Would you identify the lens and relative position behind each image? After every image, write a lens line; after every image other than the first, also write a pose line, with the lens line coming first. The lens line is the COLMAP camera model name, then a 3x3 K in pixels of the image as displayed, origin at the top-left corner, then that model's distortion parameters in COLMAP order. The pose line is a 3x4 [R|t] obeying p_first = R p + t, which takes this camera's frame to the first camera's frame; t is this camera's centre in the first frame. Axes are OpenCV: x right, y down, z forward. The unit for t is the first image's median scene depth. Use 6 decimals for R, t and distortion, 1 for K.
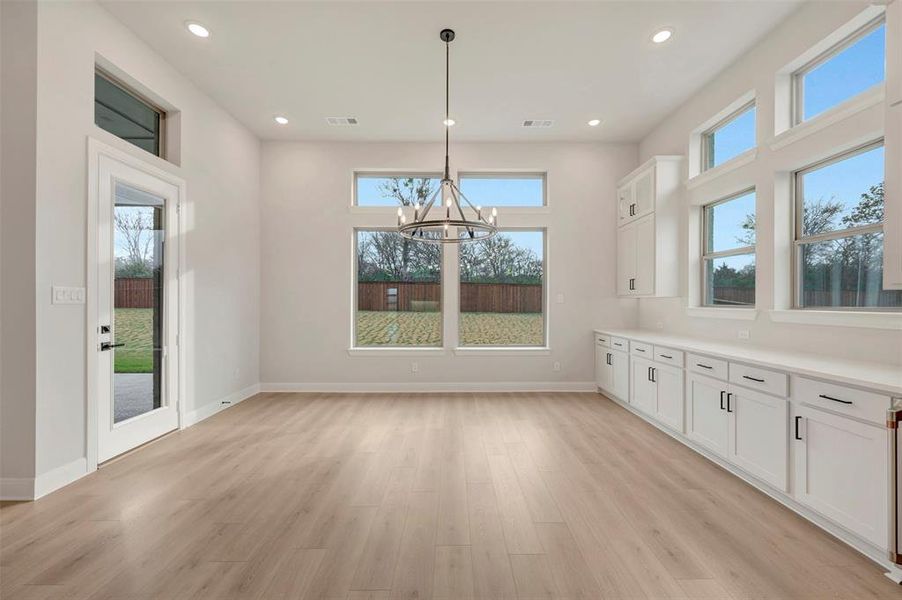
lens RADIAL K [[356.5, 0, 454.4], [0, 356.5, 303.2], [0, 0, 1]] dist [0.001187, -0.000315]
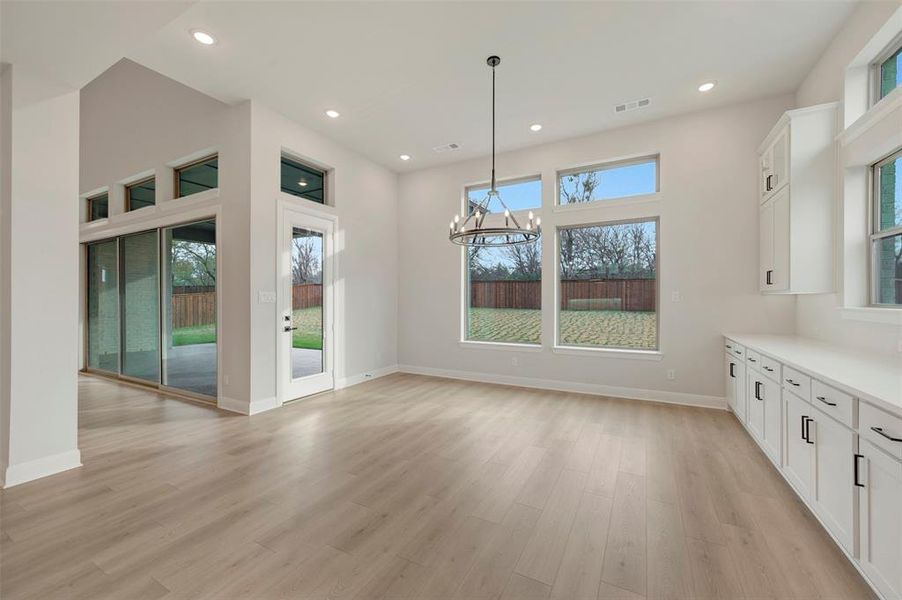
lens RADIAL K [[356.5, 0, 454.0], [0, 356.5, 299.7], [0, 0, 1]] dist [0.001187, -0.000315]
pose [[0.877343, -0.003346, -0.479853, 0.301094], [0.000456, 0.999981, -0.006137, 0.000770], [0.479864, 0.005166, 0.877328, -0.025097]]
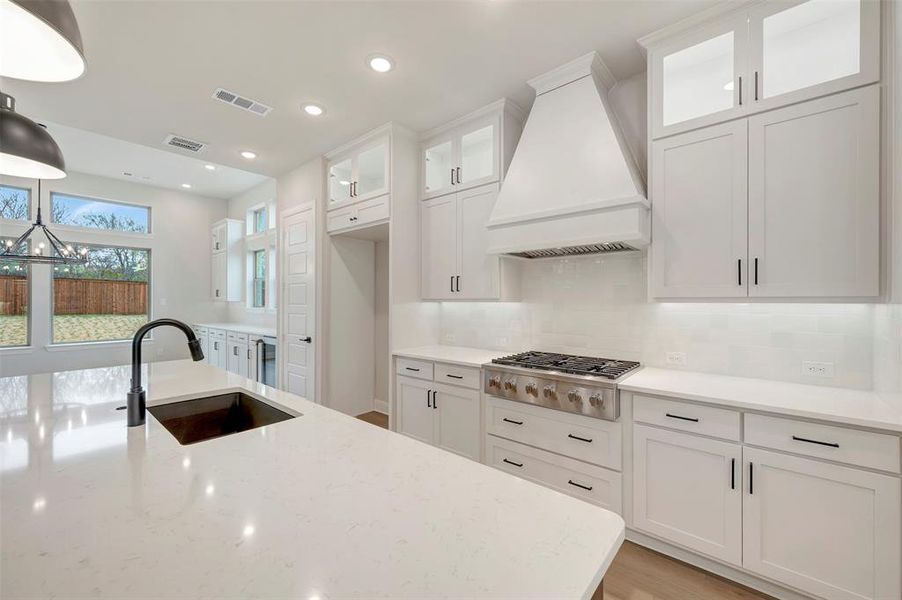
lens RADIAL K [[356.5, 0, 455.6], [0, 356.5, 302.2], [0, 0, 1]] dist [0.001187, -0.000315]
pose [[0.655016, -0.002334, 0.755611, -0.005155], [0.002411, 0.999997, 0.000999, -0.013935], [-0.755611, 0.001167, 0.655020, -0.941258]]
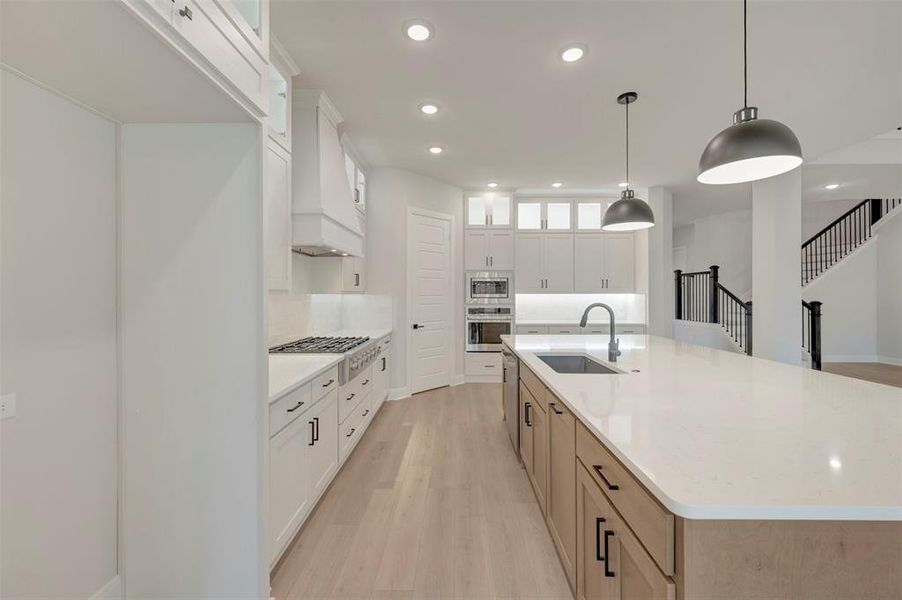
lens RADIAL K [[356.5, 0, 453.0], [0, 356.5, 292.5], [0, 0, 1]] dist [0.001187, -0.000315]
pose [[-0.999758, -0.000371, 0.021992, 0.296853], [-0.000364, 1.000000, 0.000288, -0.016007], [-0.021992, 0.000280, -0.999758, 0.069906]]
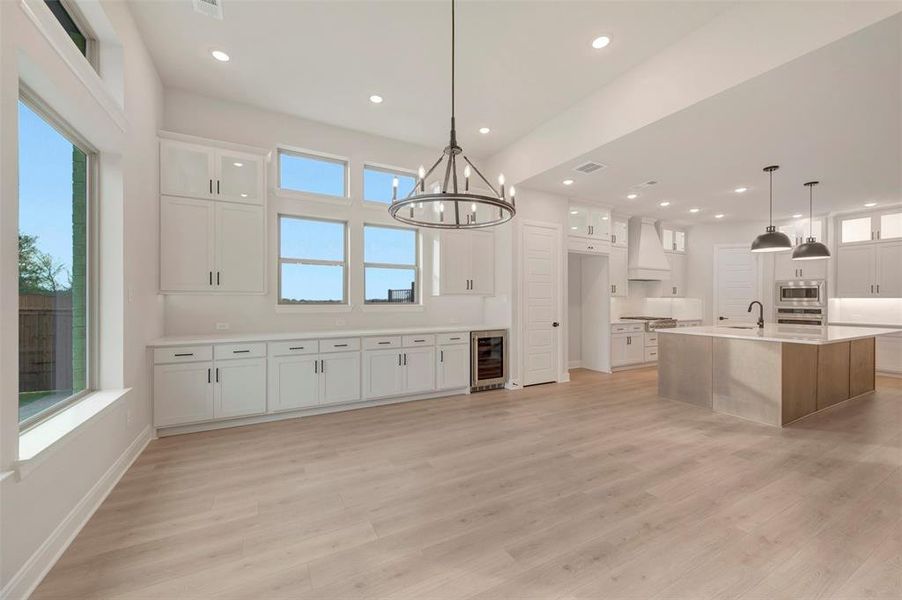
lens RADIAL K [[356.5, 0, 454.8], [0, 356.5, 300.7], [0, 0, 1]] dist [0.001187, -0.000315]
pose [[-0.474636, -0.004988, 0.880168, -0.541221], [0.000022, 0.999984, 0.005679, -0.007346], [-0.880182, 0.002715, -0.474628, 1.026787]]
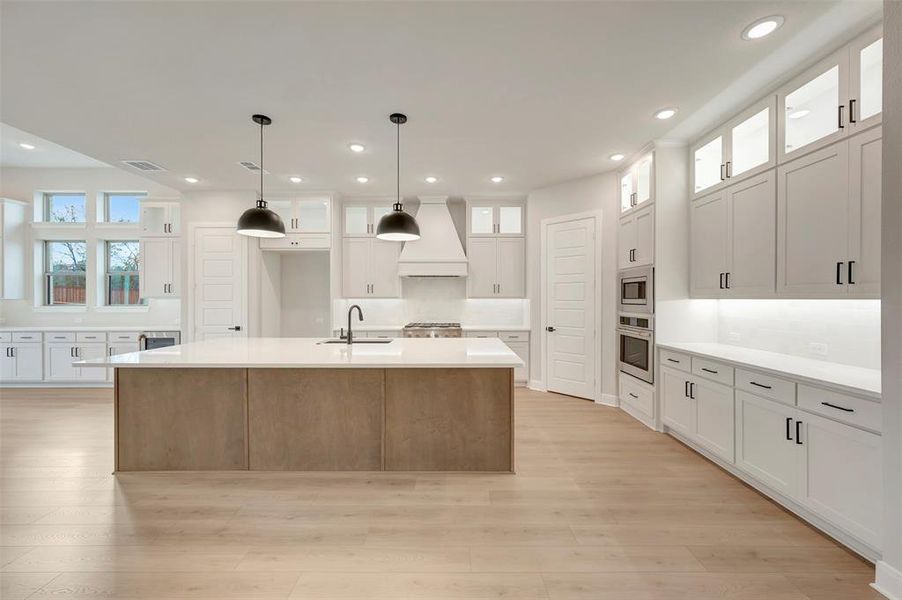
lens RADIAL K [[356.5, 0, 455.5], [0, 356.5, 298.8], [0, 0, 1]] dist [0.001187, -0.000315]
pose [[0.012764, -0.002948, 0.999914, -0.811461], [0.004706, 0.999985, 0.002888, -0.016119], [-0.999907, 0.004669, 0.012778, -0.782164]]
